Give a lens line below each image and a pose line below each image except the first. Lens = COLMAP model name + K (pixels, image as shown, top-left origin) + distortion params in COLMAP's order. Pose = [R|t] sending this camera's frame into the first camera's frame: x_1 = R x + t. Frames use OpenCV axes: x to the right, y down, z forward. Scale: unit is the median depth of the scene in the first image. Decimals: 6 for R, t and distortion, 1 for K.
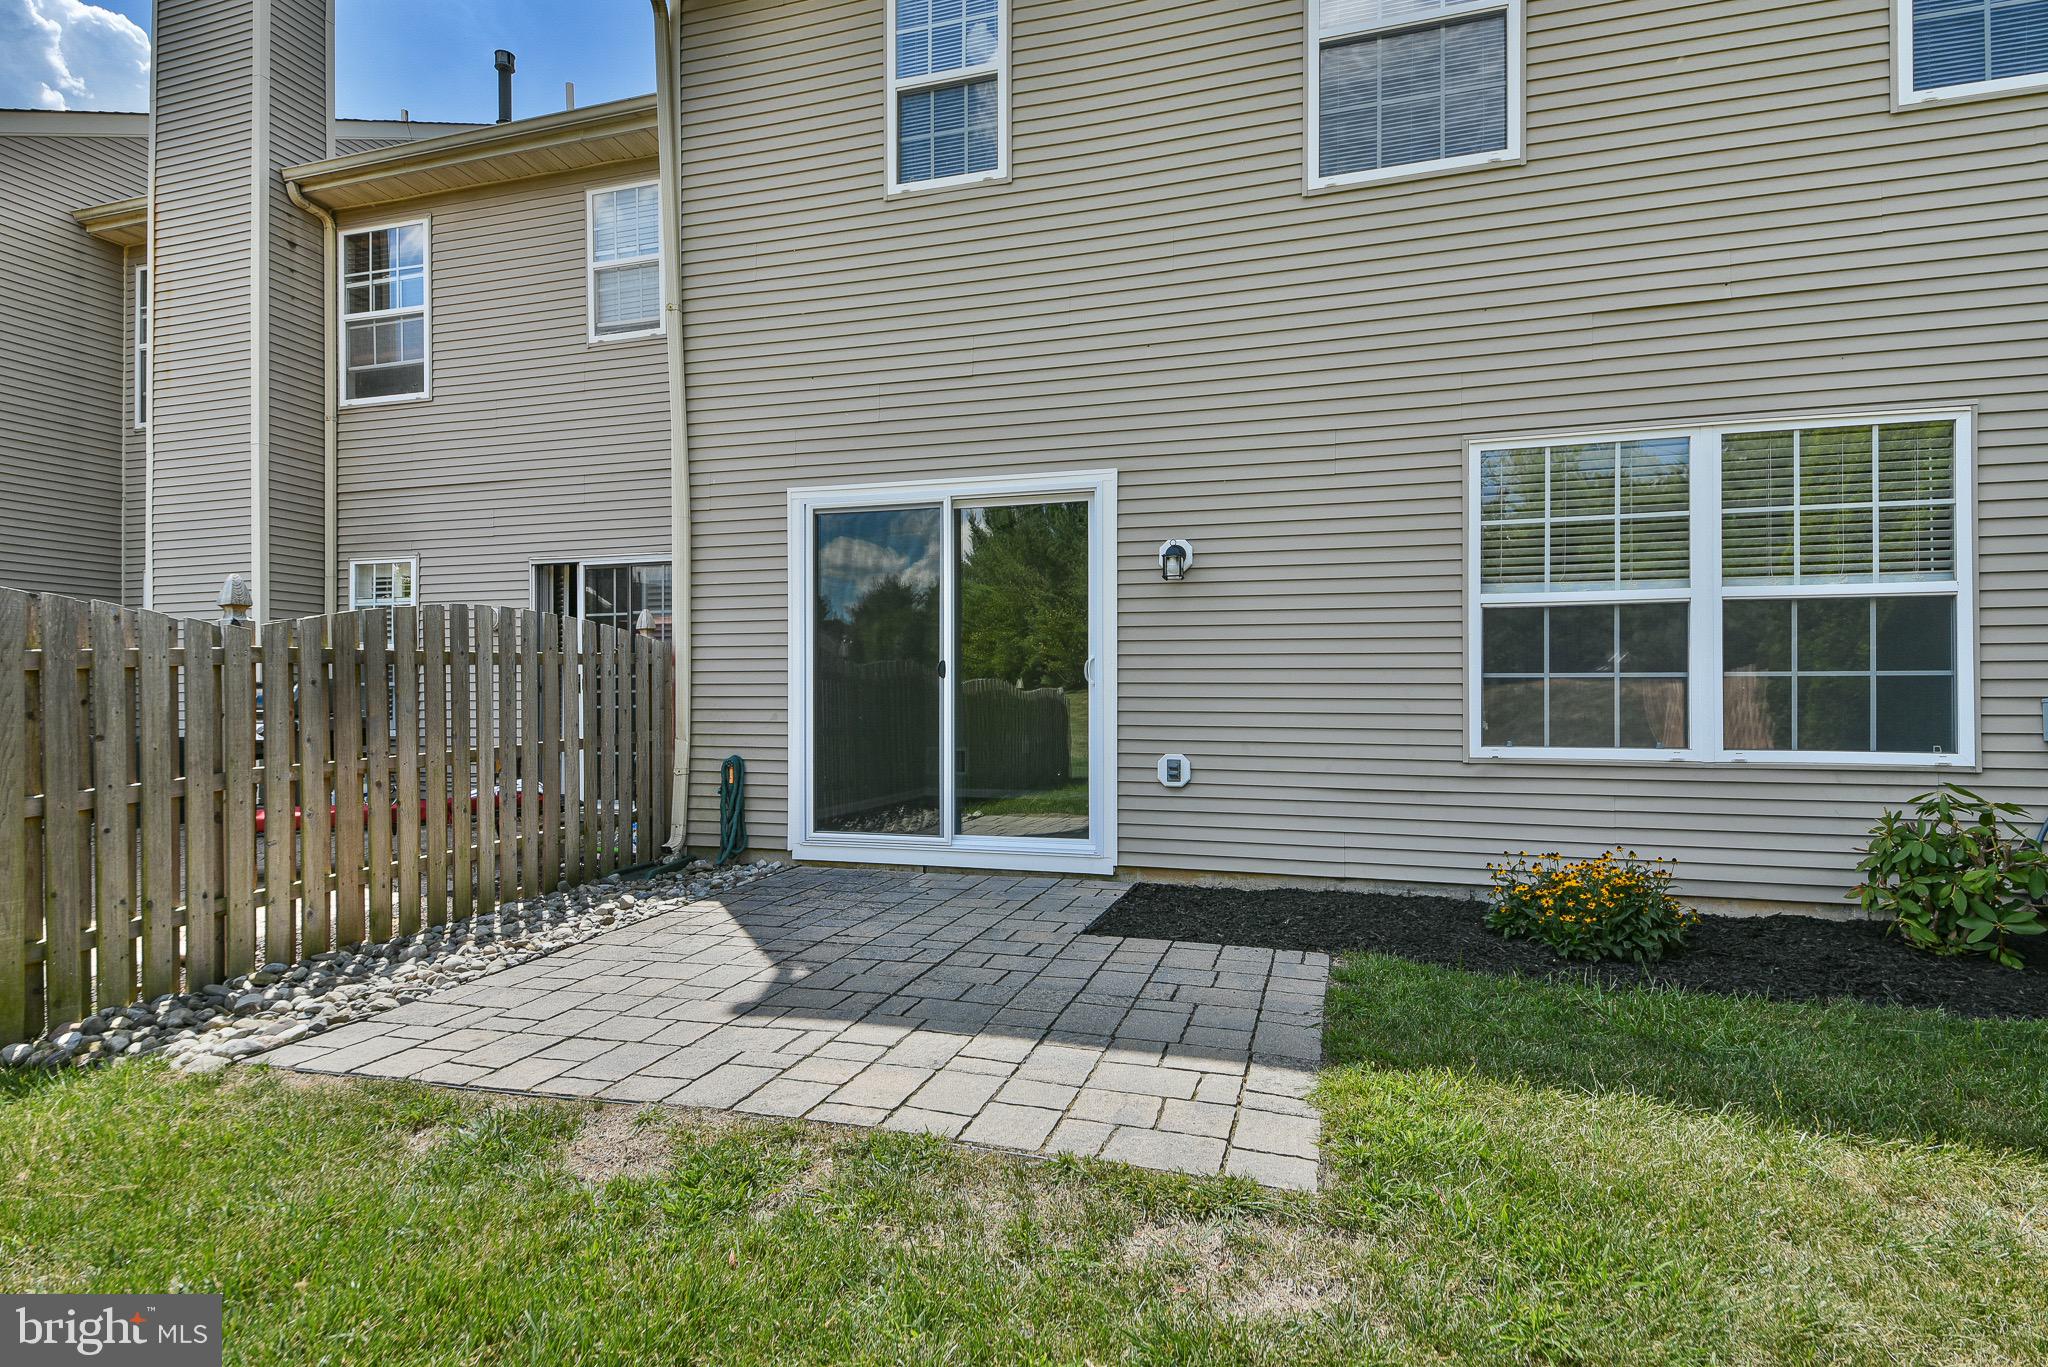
lens RADIAL K [[1029.9, 0, 1024.0], [0, 1029.9, 683.5], [0, 0, 1]] dist [0.014846, -0.000223]
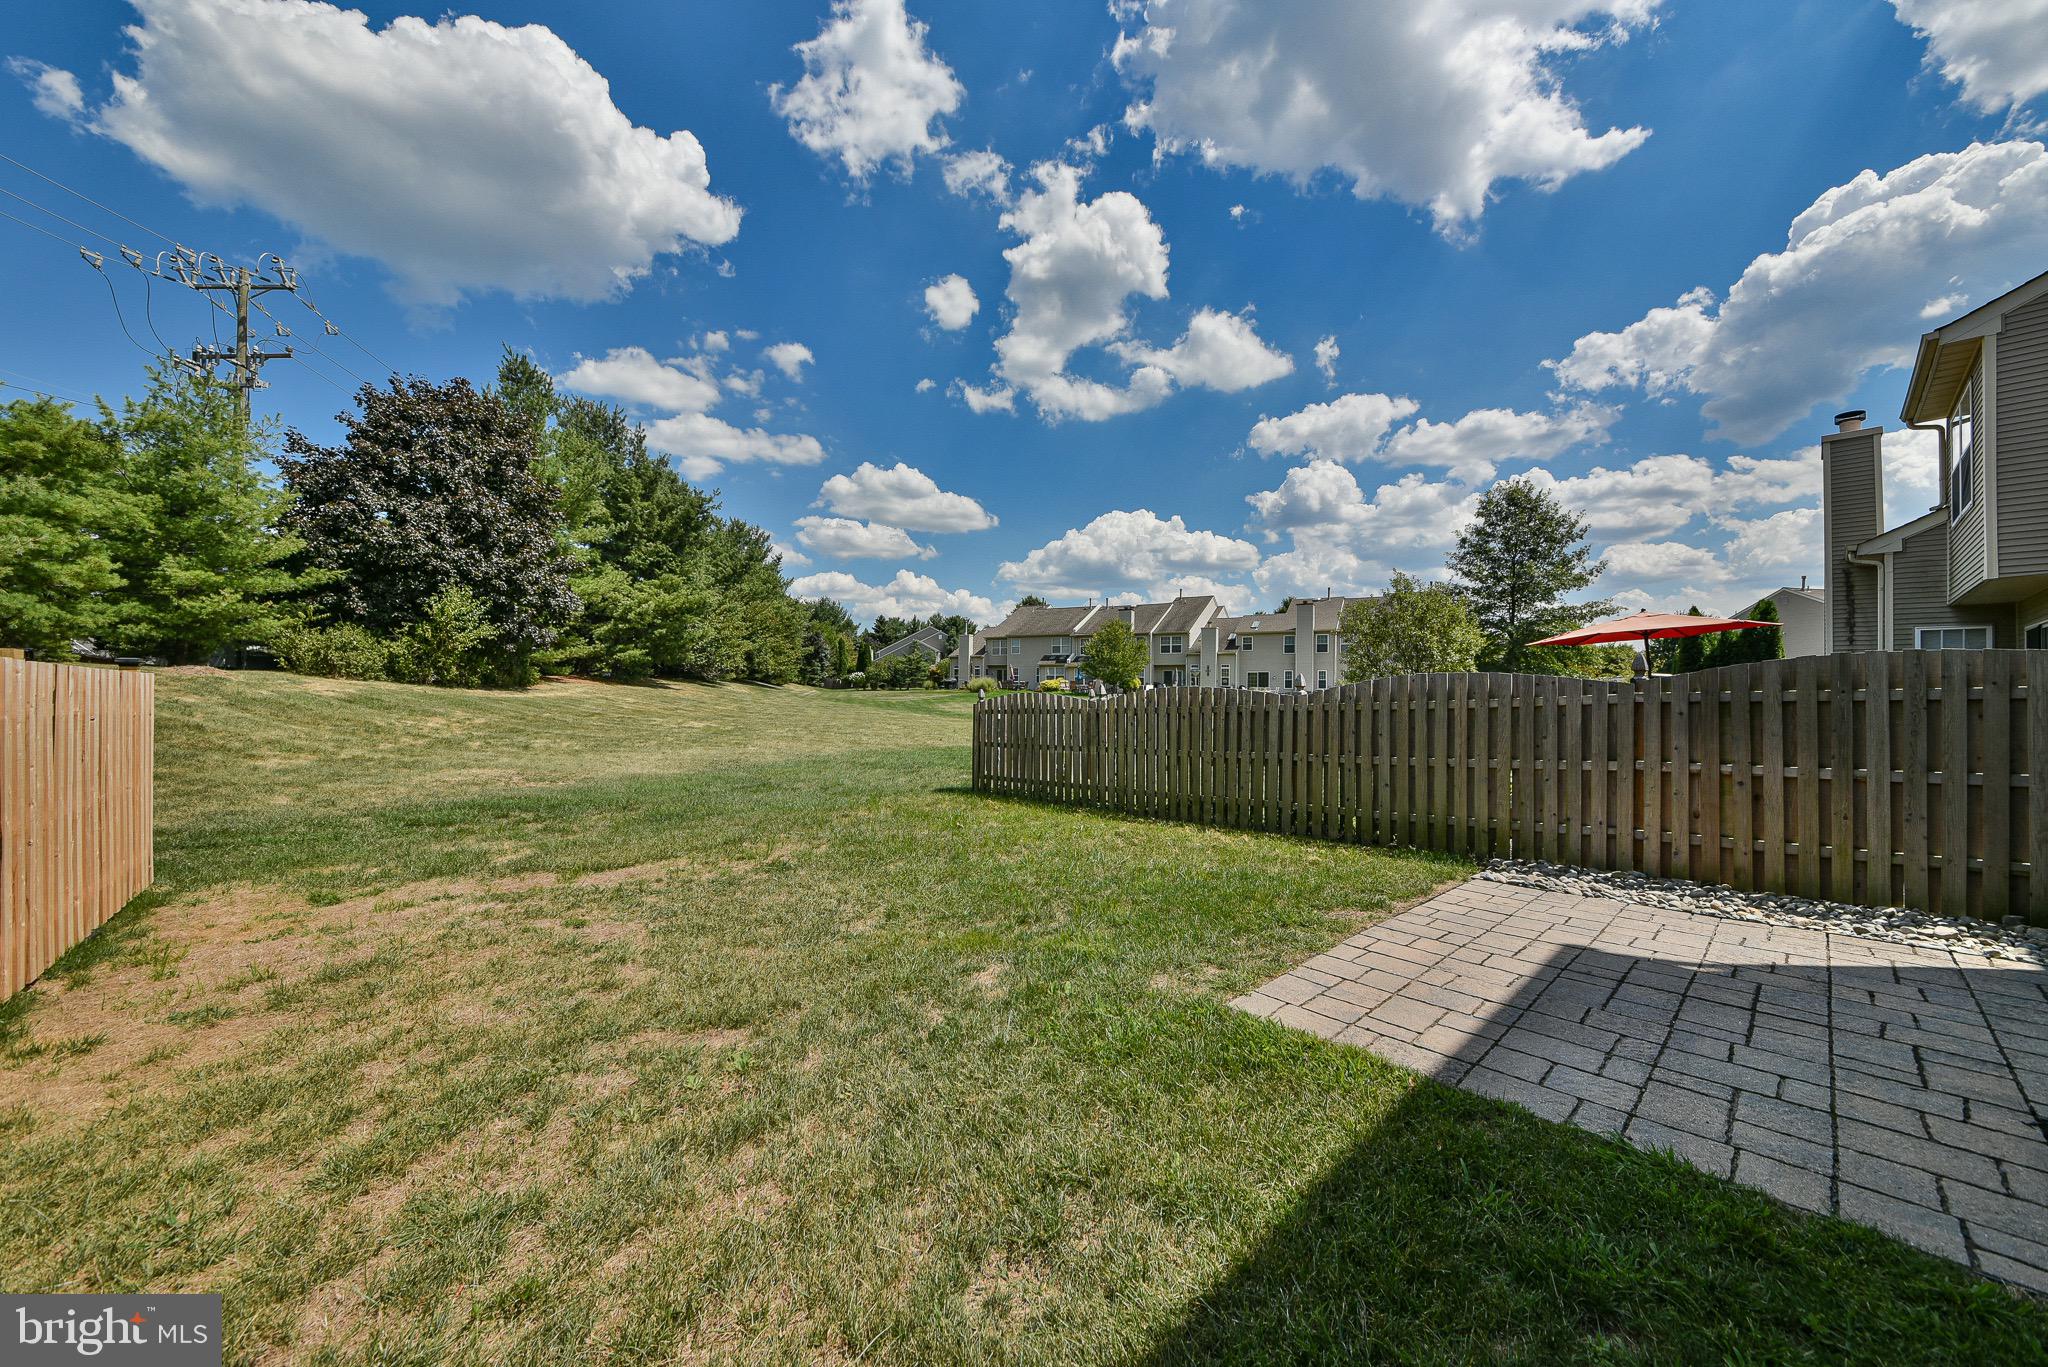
lens RADIAL K [[725.9, 0, 1029.2], [0, 725.9, 687.3], [0, 0, 1]] dist [-0.013541, 0.000305]
pose [[-0.502254, -0.007770, -0.864685, 1.167341], [0.004164, 0.999926, -0.011403, -0.047944], [0.864710, -0.009328, -0.502184, 0.999339]]
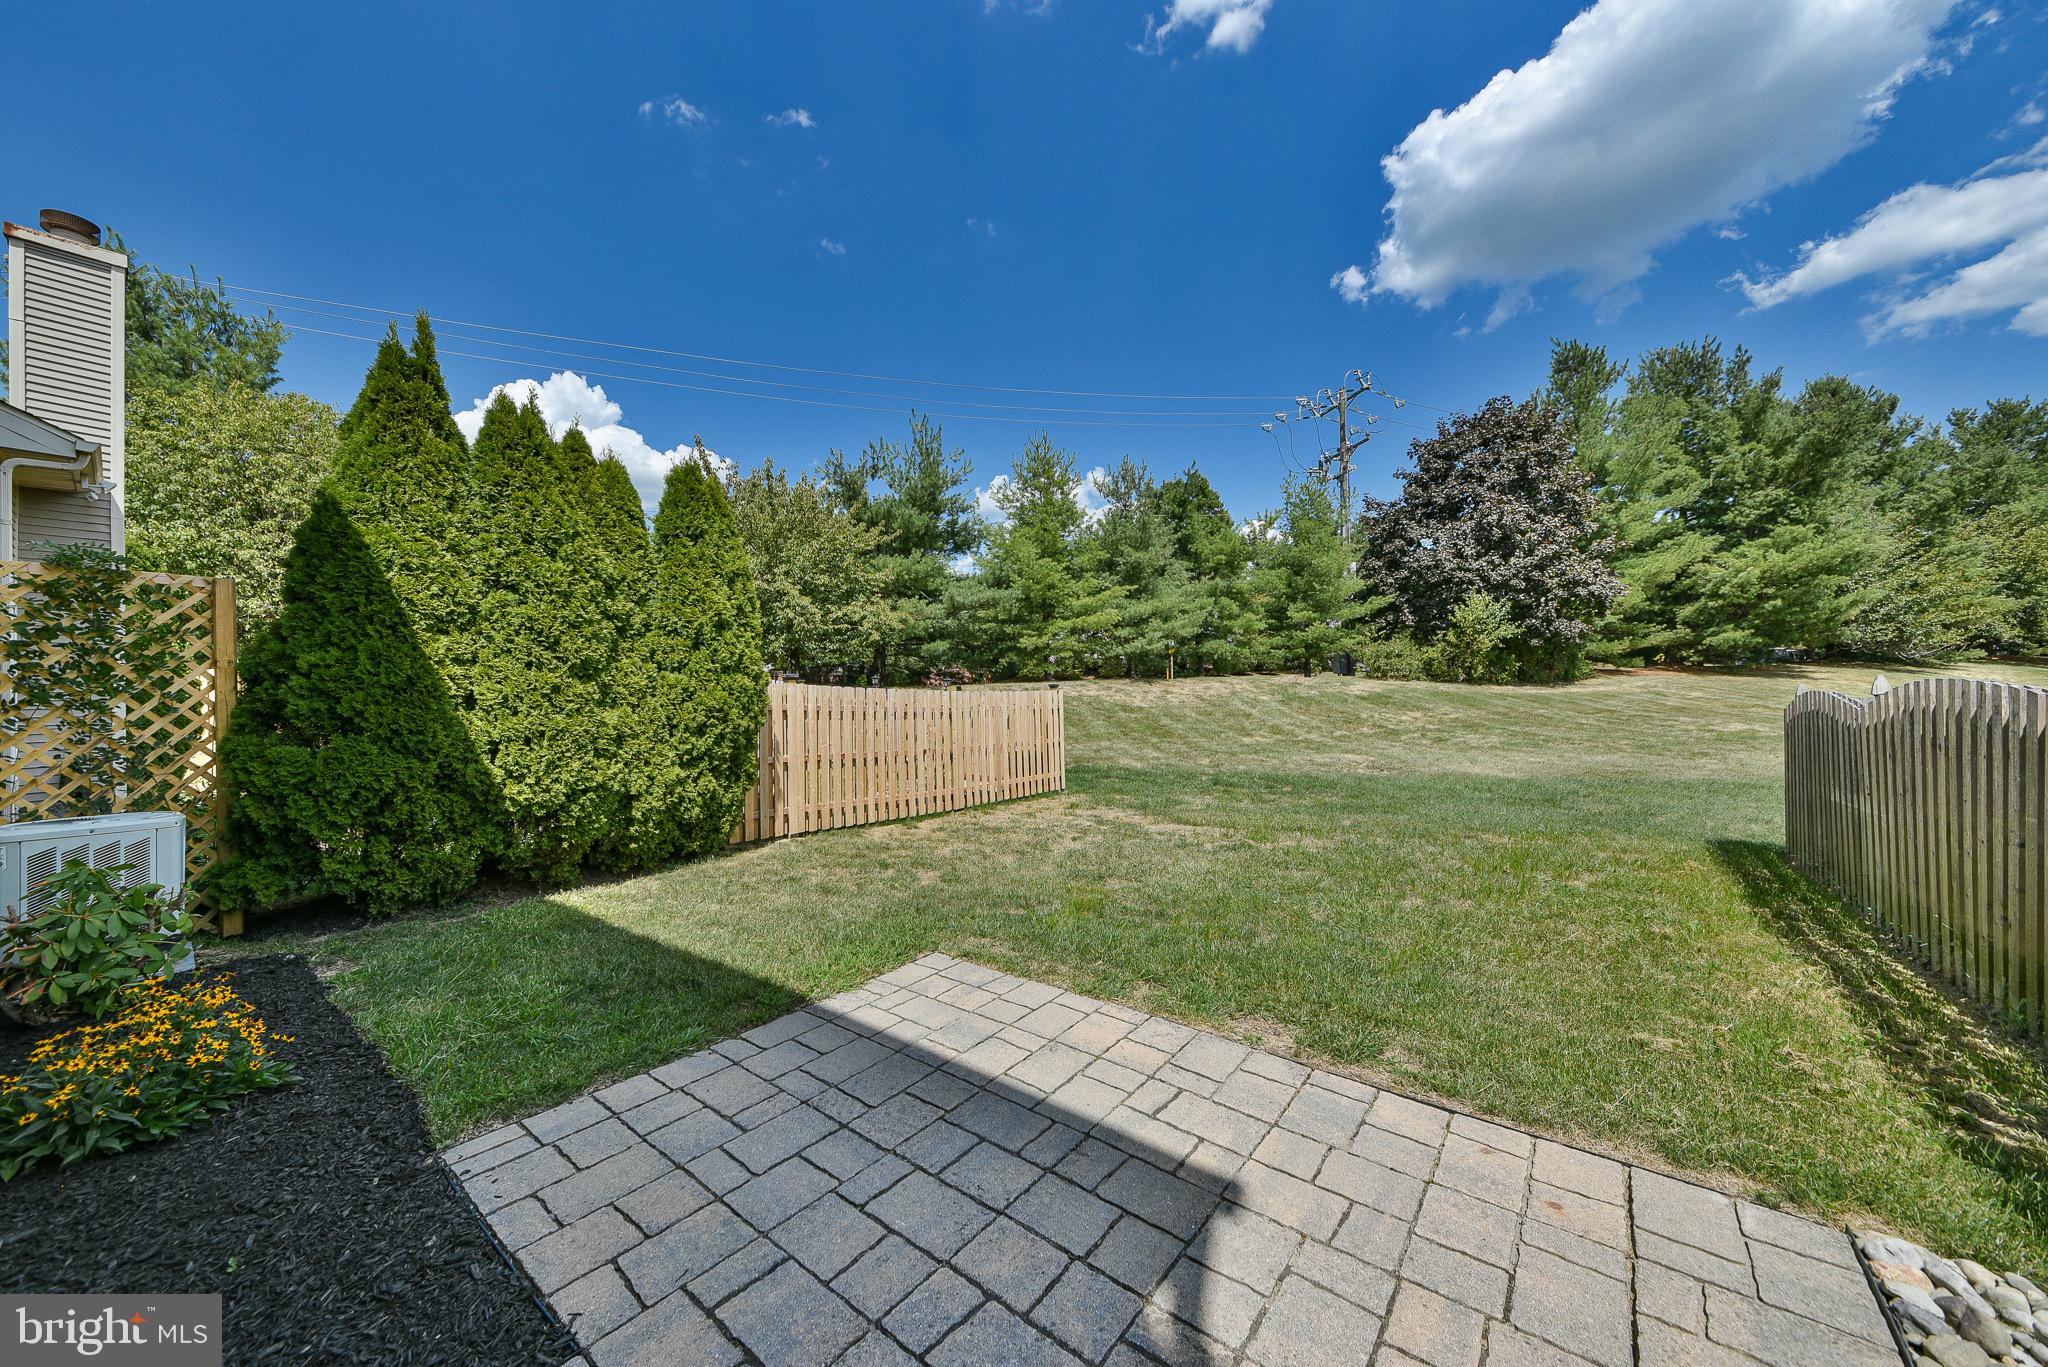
lens RADIAL K [[725.0, 0, 1009.5], [0, 725.0, 670.0], [0, 0, 1]] dist [0.033199, -0.009978]
pose [[-0.930269, 0.029709, 0.365674, -0.383299], [0.016003, 0.999053, -0.040454, -0.071889], [-0.366530, -0.031782, -0.929863, 1.874456]]
